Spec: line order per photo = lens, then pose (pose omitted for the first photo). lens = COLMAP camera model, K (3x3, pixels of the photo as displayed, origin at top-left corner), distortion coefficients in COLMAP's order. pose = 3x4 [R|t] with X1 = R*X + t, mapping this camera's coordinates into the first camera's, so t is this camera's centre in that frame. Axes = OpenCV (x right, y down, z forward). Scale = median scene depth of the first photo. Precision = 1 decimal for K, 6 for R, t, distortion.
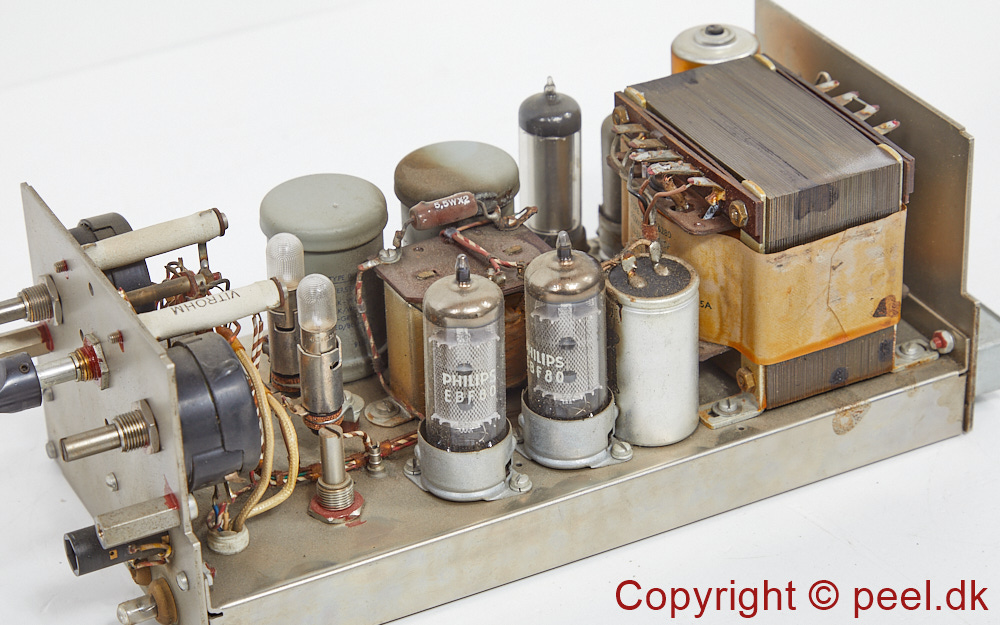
lens RADIAL K [[2794.0, 0, 500.0], [0, 2794.0, 312.5], [0, 0, 1]] dist [0.067018, 0.768895]
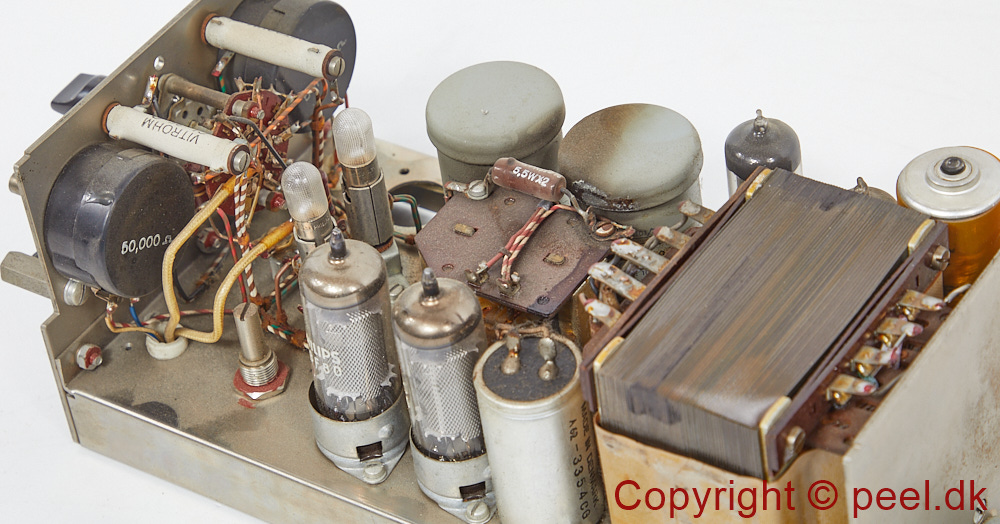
lens RADIAL K [[3001.2, 0, 500.0], [0, 3001.2, 262.0], [0, 0, 1]] dist [-0.118525, -0.017006]
pose [[0.488551, 0.543531, -0.682562, 0.649407], [-0.344940, 0.838863, 0.421101, -0.418212], [0.801458, 0.029714, 0.597313, 0.424017]]
